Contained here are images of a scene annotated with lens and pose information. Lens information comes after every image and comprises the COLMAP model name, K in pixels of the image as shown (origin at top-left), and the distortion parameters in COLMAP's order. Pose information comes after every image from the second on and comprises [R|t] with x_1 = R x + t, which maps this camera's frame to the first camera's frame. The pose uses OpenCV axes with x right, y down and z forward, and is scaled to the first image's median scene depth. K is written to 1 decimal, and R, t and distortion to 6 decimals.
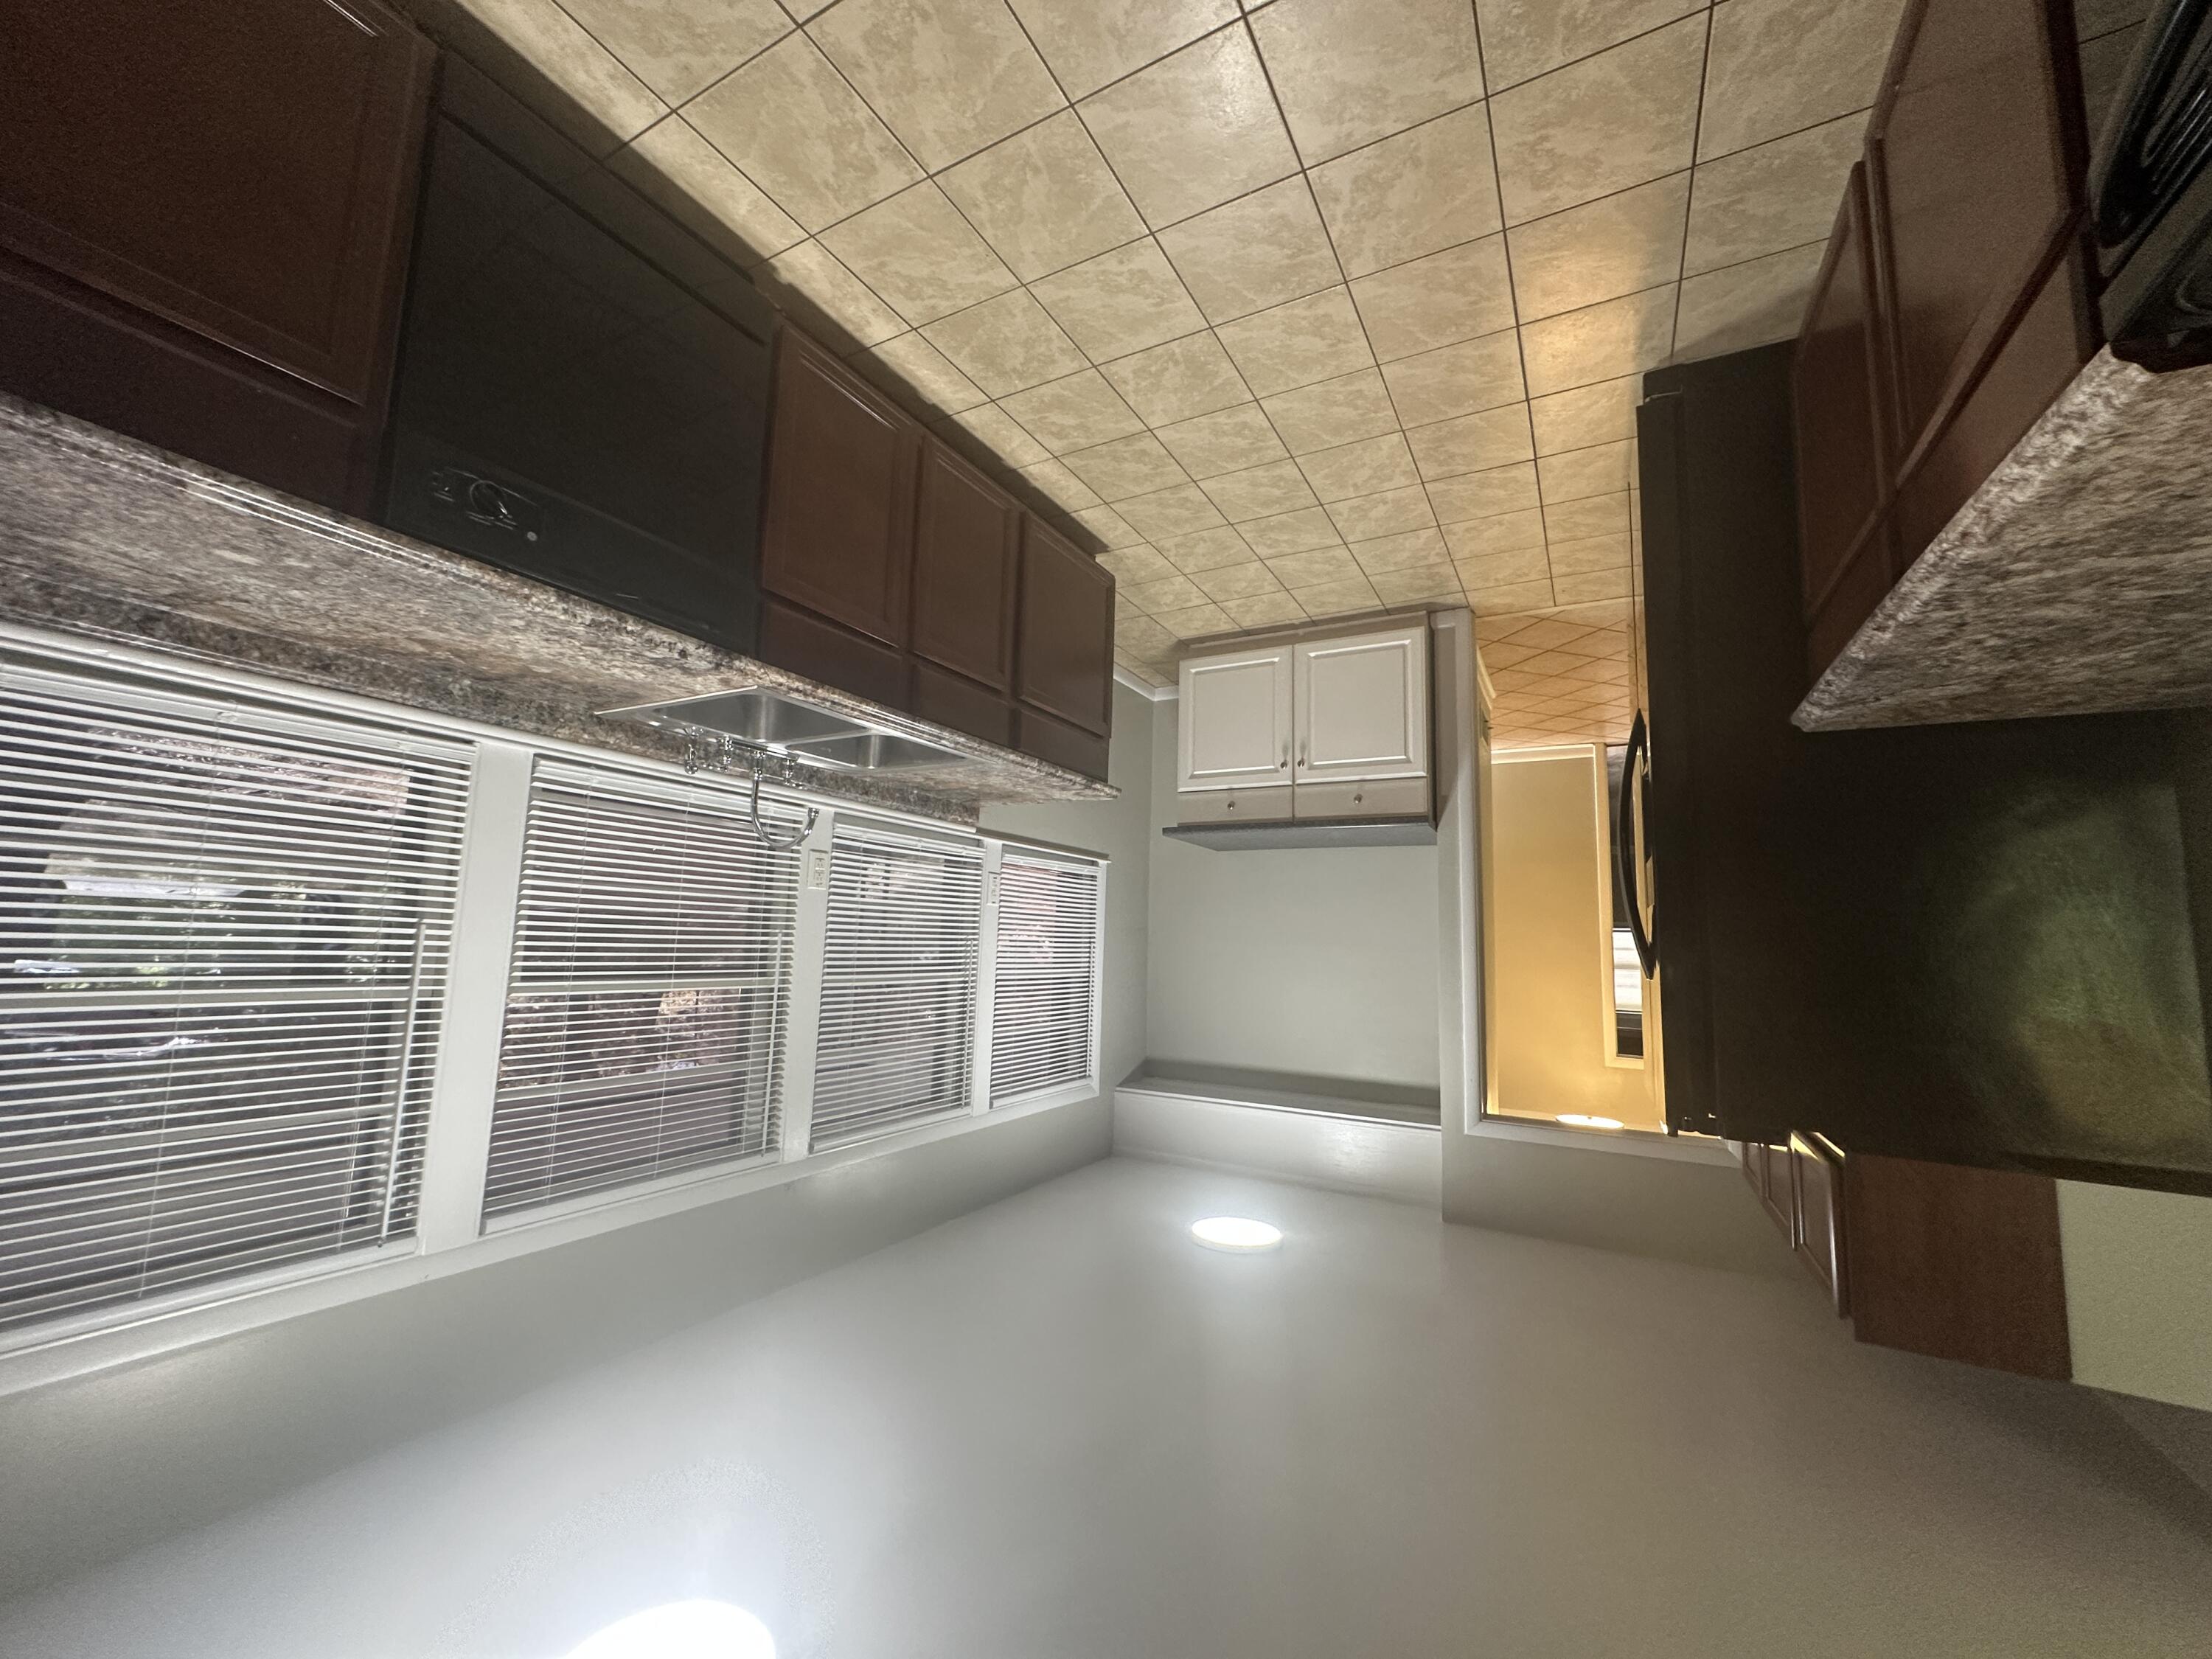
lens RADIAL K [[882.3, 0, 1094.8], [0, 882.3, 831.9], [0, 0, 1]] dist [-0.000145, 0.000027]
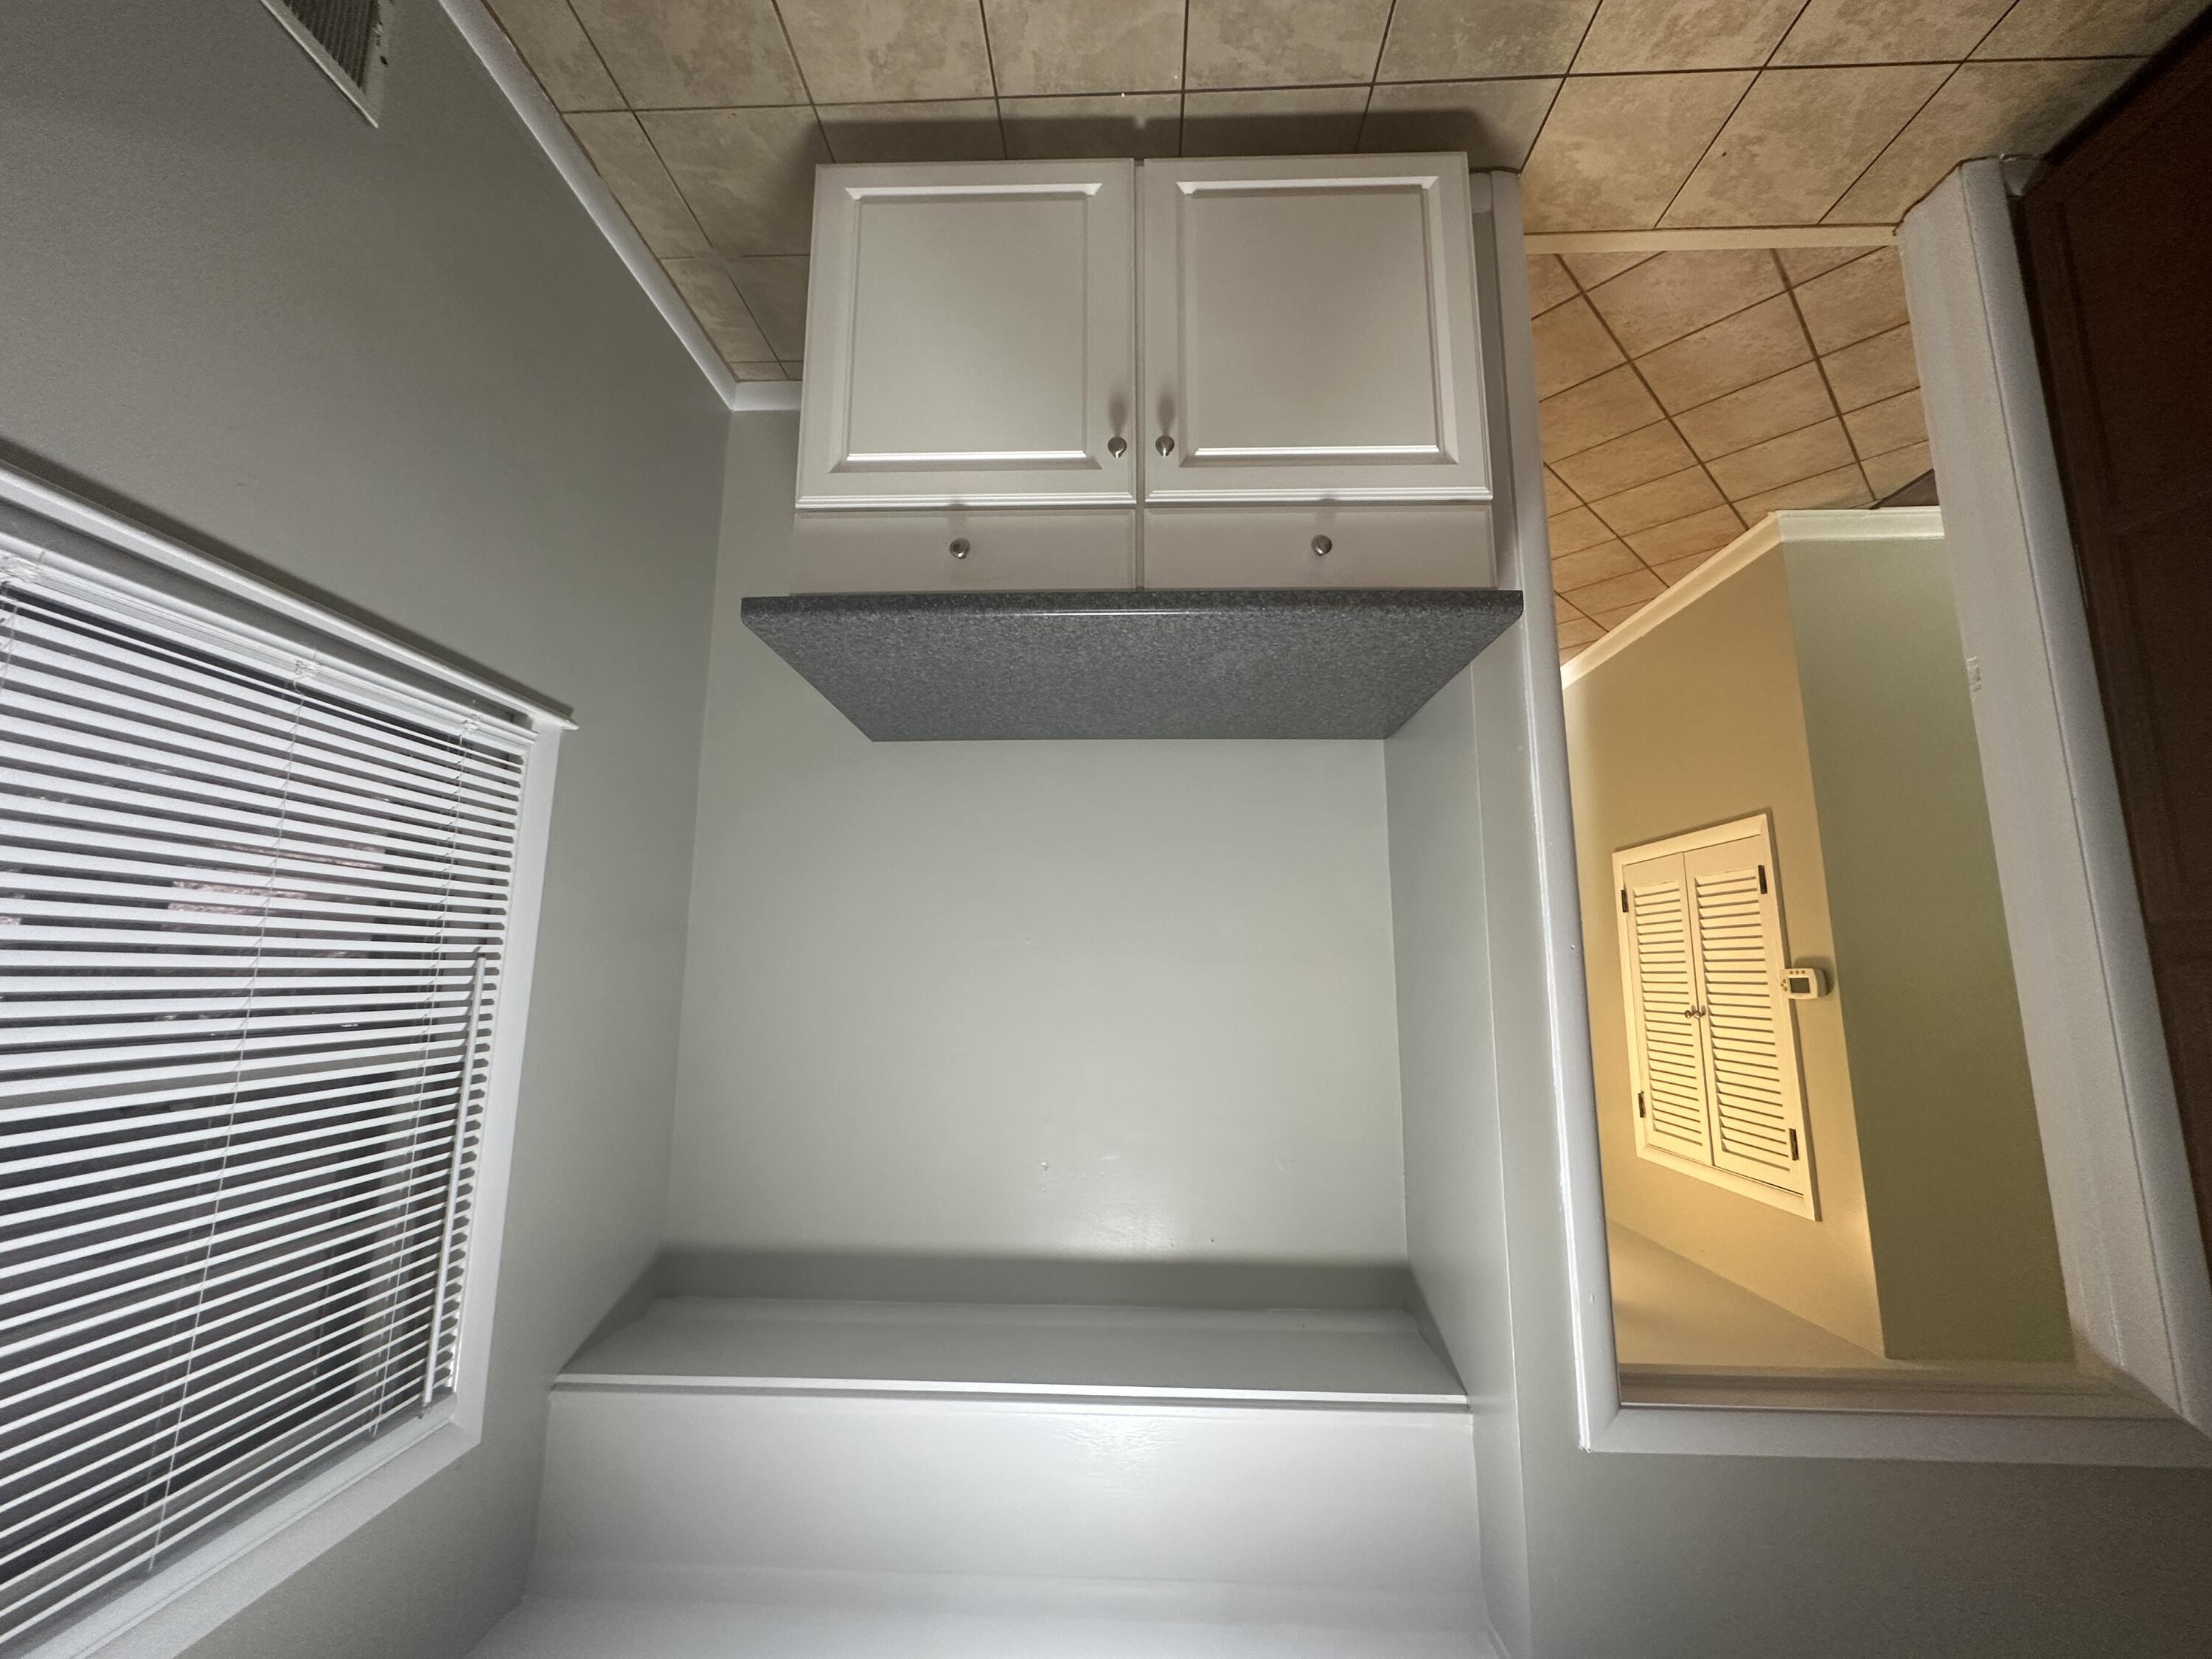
lens RADIAL K [[882.3, 0, 1117.9], [0, 882.3, 831.3], [0, 0, 1]] dist [-0.000145, 0.000027]
pose [[0.887634, 0.049627, 0.457868, 0.051909], [-0.033840, 0.998518, -0.042622, 0.085708], [-0.459305, 0.022339, 0.887998, 0.610256]]
